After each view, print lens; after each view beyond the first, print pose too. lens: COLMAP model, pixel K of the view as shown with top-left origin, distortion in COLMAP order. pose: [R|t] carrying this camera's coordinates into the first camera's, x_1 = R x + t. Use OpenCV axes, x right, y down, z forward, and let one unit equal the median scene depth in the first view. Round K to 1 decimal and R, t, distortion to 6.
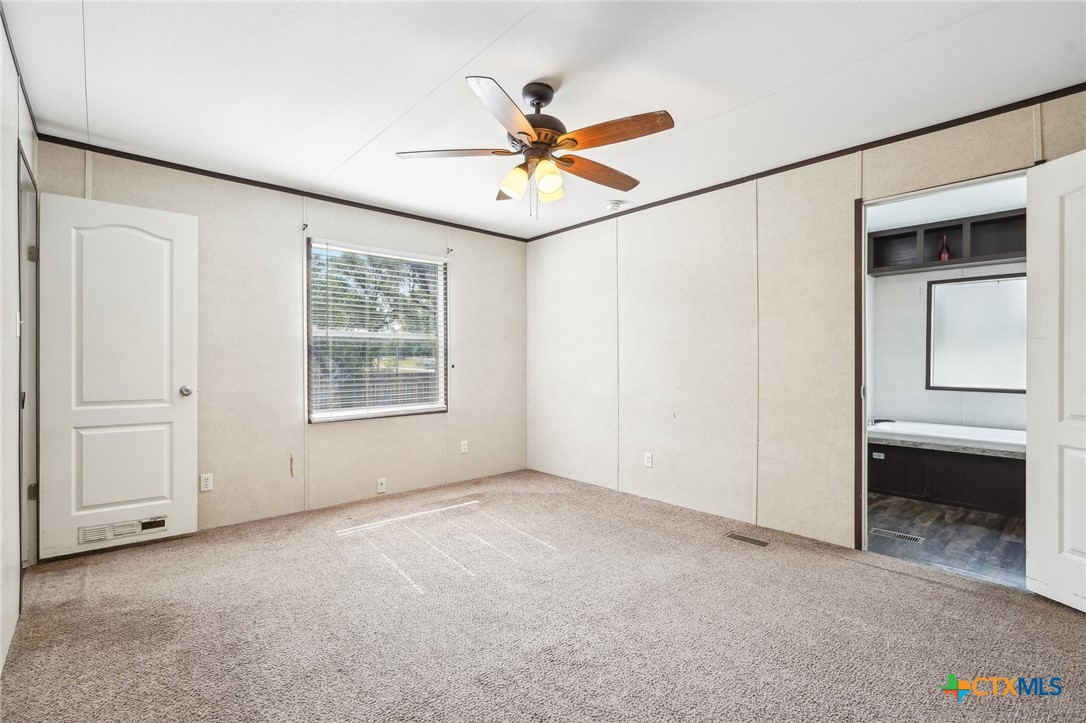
lens RADIAL K [[494.1, 0, 545.4], [0, 494.1, 358.0], [0, 0, 1]] dist [-0.001315, 0.000386]
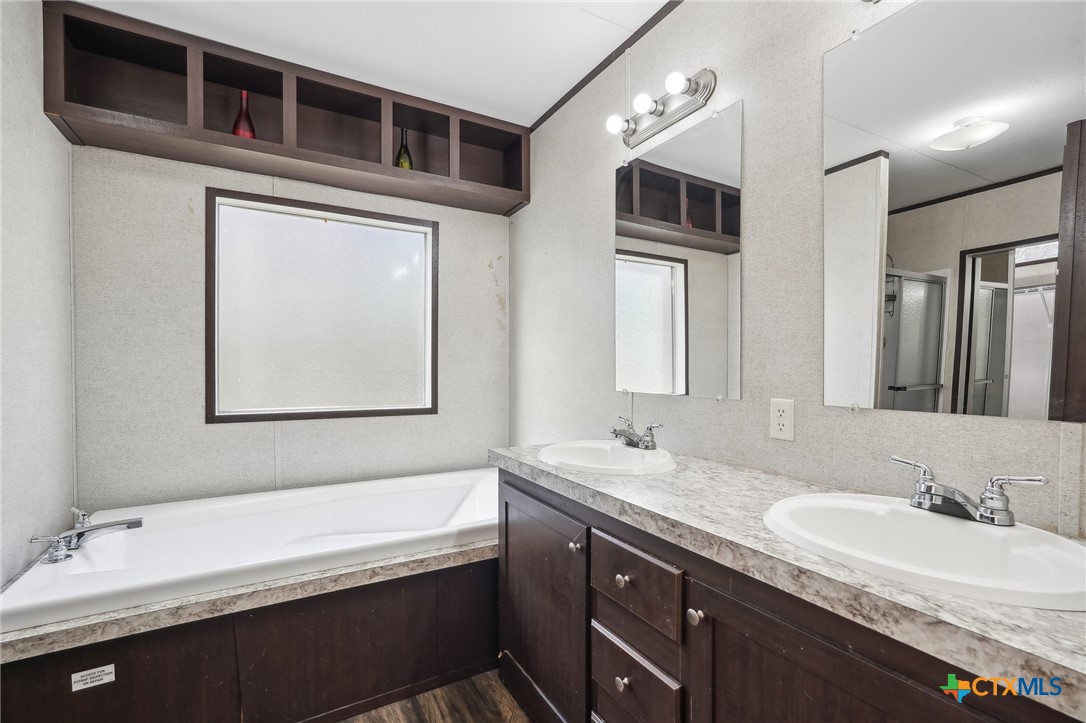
lens RADIAL K [[472.4, 0, 540.1], [0, 472.4, 375.9], [0, 0, 1]] dist [-0.011241, 0.000532]
pose [[0.215827, -0.028489, 0.976016, 0.252453], [-0.001438, 0.999564, 0.029495, 0.003592], [-0.976431, -0.007770, 0.215692, 0.369305]]
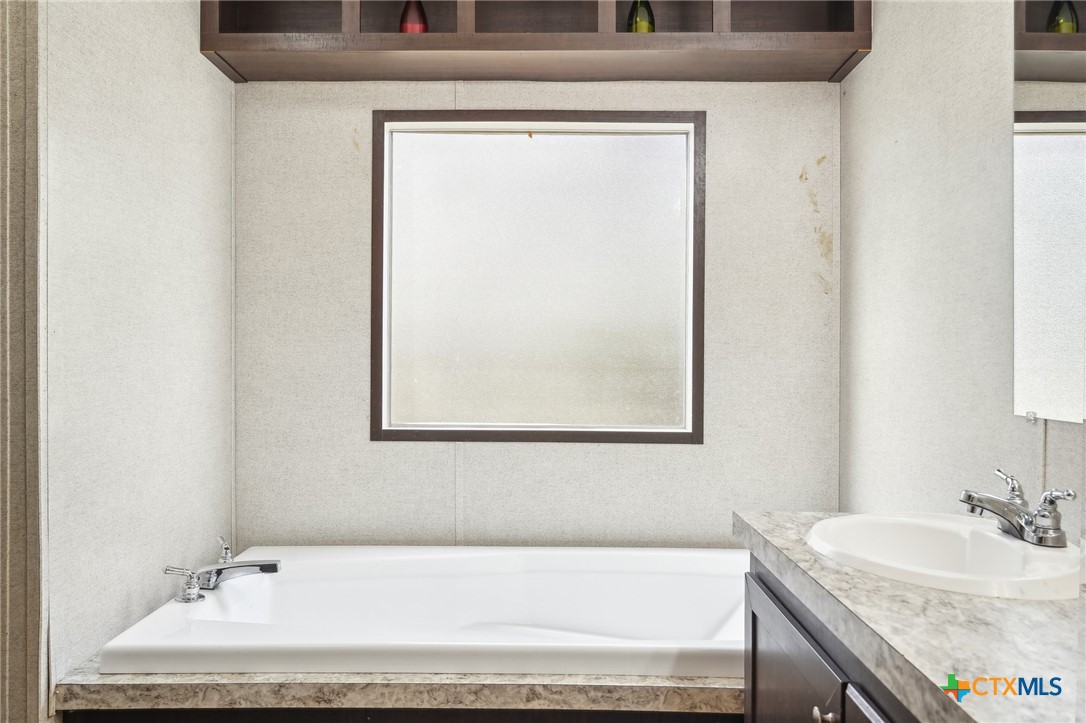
lens RADIAL K [[835.6, 0, 543.0], [0, 835.6, 361.5], [0, 0, 1]] dist [-0.007000, -0.002063]
pose [[0.674119, -0.011243, 0.738537, 0.268201], [0.000978, 0.999897, 0.014329, 0.001936], [-0.738622, -0.008937, 0.674061, 0.331490]]
